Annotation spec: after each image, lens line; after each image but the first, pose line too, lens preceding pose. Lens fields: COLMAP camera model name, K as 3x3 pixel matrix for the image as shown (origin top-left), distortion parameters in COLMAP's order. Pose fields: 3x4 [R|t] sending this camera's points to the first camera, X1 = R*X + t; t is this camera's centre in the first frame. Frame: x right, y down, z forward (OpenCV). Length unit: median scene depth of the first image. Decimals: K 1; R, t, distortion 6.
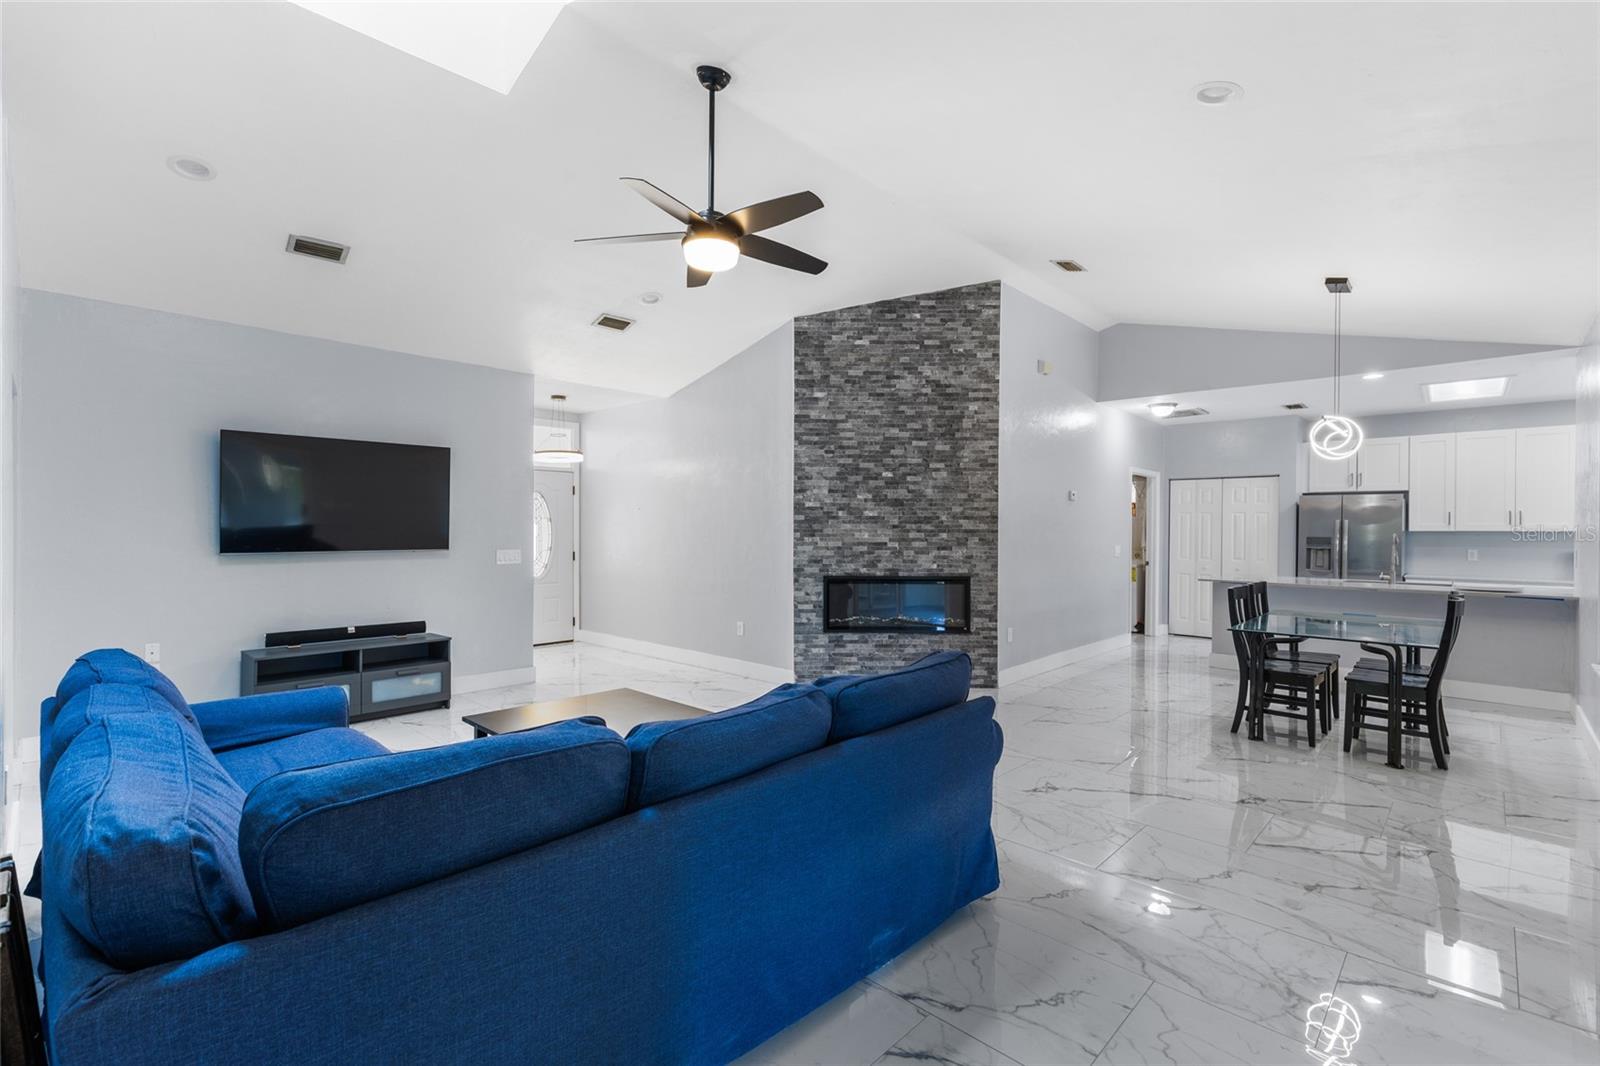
lens RADIAL K [[720.4, 0, 797.7], [0, 720.4, 533.0], [0, 0, 1]] dist [0.013417, 0.000627]
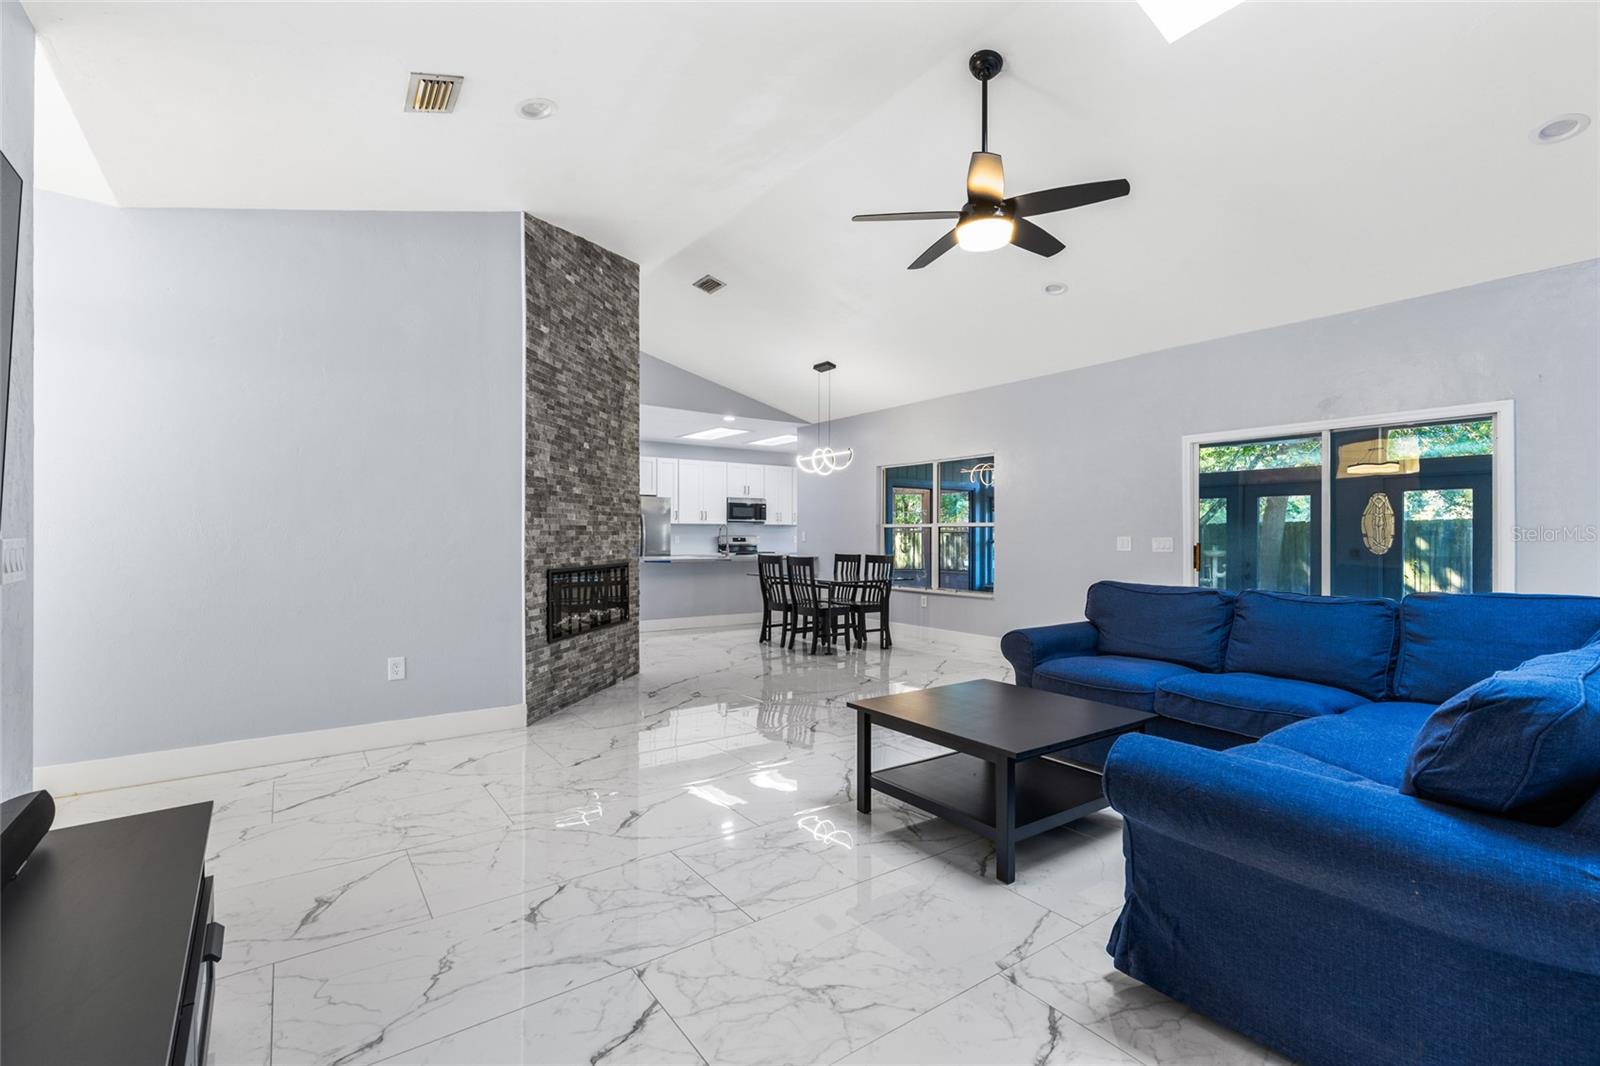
lens RADIAL K [[720.4, 0, 797.7], [0, 720.4, 533.0], [0, 0, 1]] dist [0.013417, 0.000627]
pose [[0.187057, -0.000211, 0.982349, -0.661792], [0.004736, 0.999989, -0.000687, 0.023043], [-0.982338, 0.004781, 0.187056, 0.598211]]
